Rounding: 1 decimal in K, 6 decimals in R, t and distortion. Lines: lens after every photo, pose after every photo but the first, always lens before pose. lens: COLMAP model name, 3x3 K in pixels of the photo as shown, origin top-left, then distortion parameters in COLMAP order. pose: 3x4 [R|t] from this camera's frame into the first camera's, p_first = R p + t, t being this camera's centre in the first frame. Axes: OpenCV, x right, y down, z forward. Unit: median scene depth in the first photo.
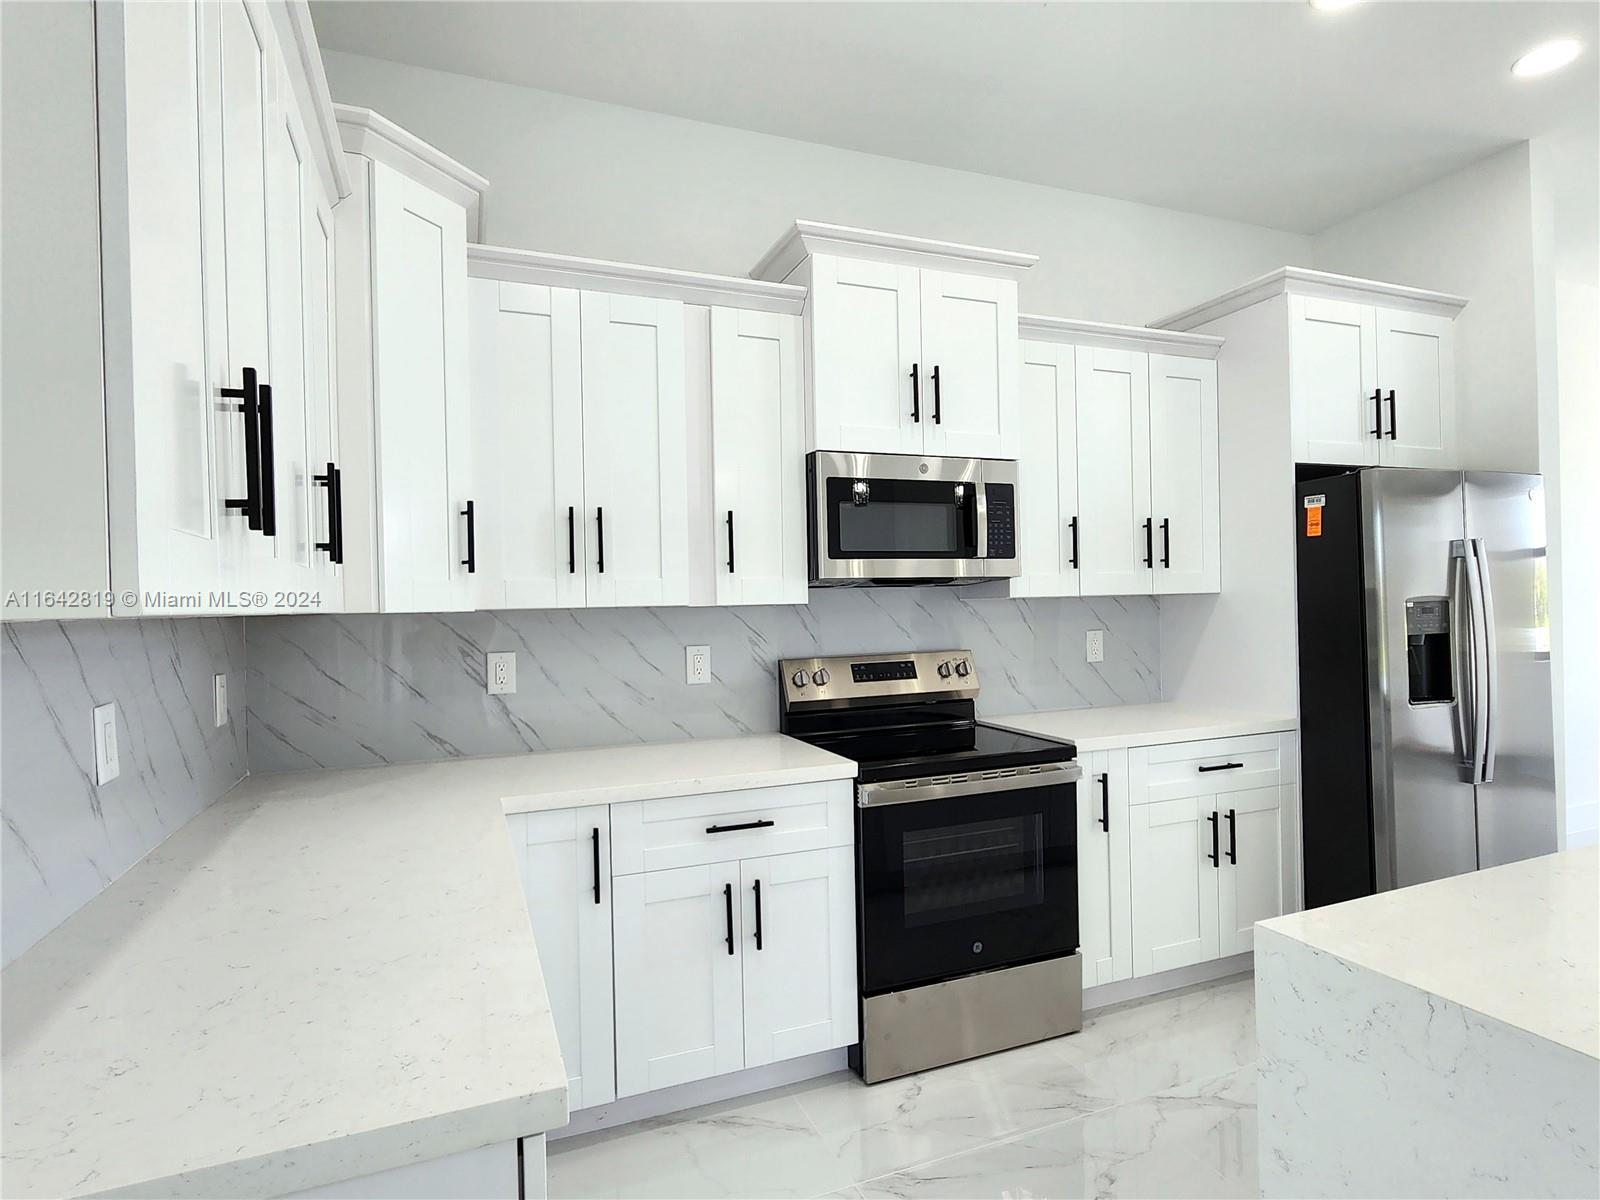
lens RADIAL K [[864.3, 0, 797.8], [0, 864.3, 607.4], [0, 0, 1]] dist [0.007130, 0.000619]
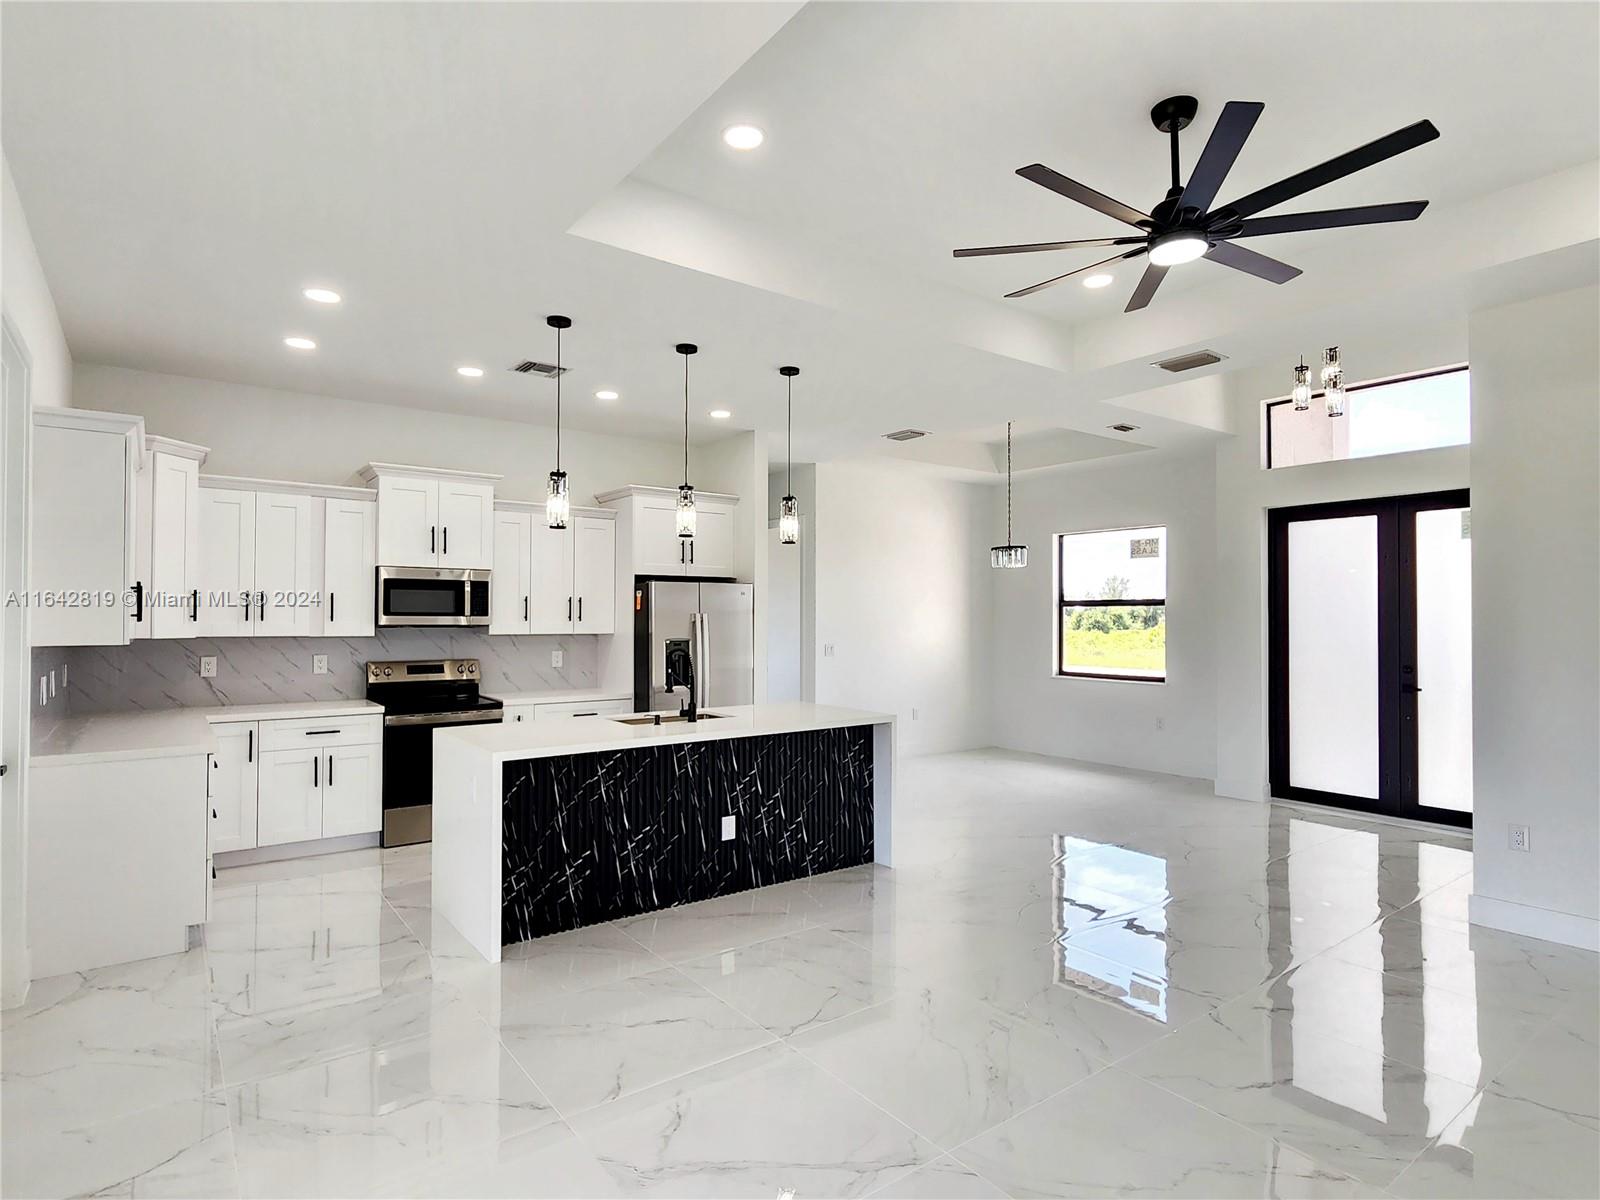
lens RADIAL K [[864.3, 0, 797.8], [0, 864.3, 607.4], [0, 0, 1]] dist [0.007130, 0.000619]
pose [[0.965557, 0.029761, 0.258484, 0.463939], [-0.024386, 0.999415, -0.023975, -0.048493], [-0.259047, 0.016846, 0.965718, -1.330055]]
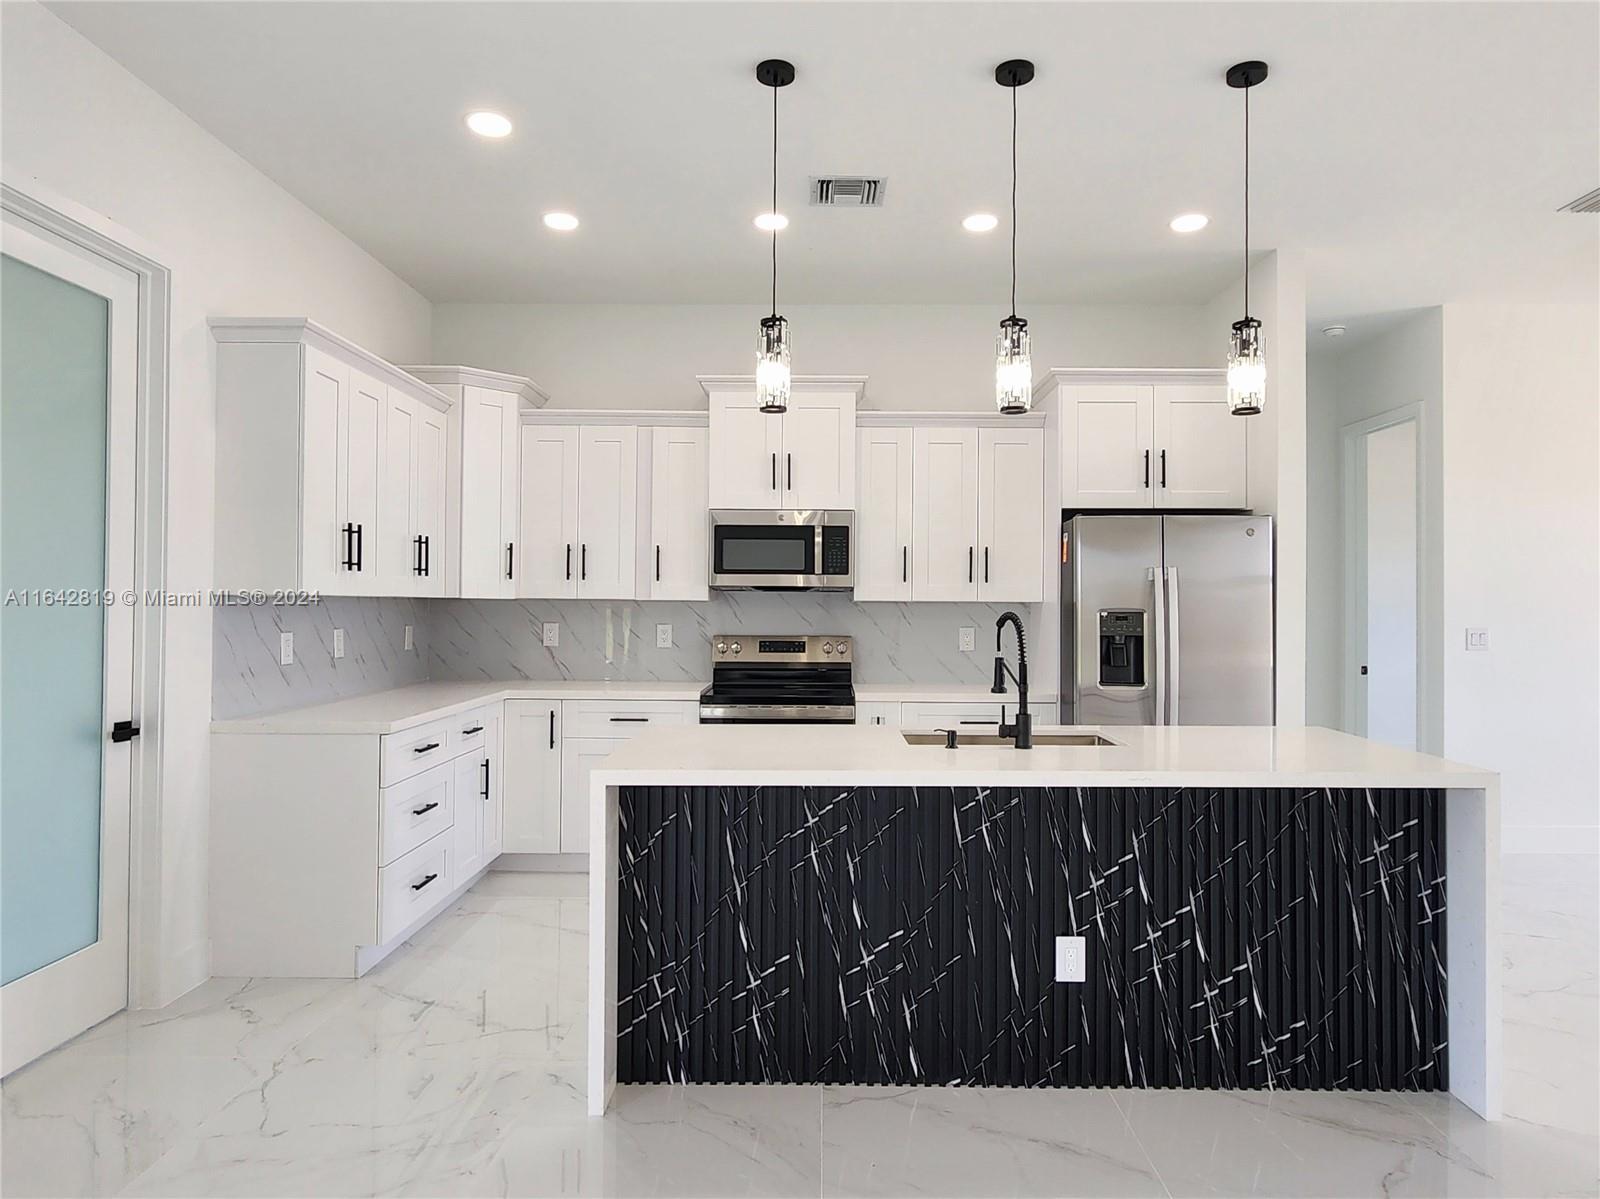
lens RADIAL K [[1011.0, 0, 809.1], [0, 1011.0, 591.9], [0, 0, 1]] dist [-0.001775, 0.000348]
pose [[0.924402, 0.024989, -0.380600, 0.919791], [-0.030357, 0.999506, -0.008106, -0.010767], [0.380209, 0.019047, 0.924704, -0.710100]]
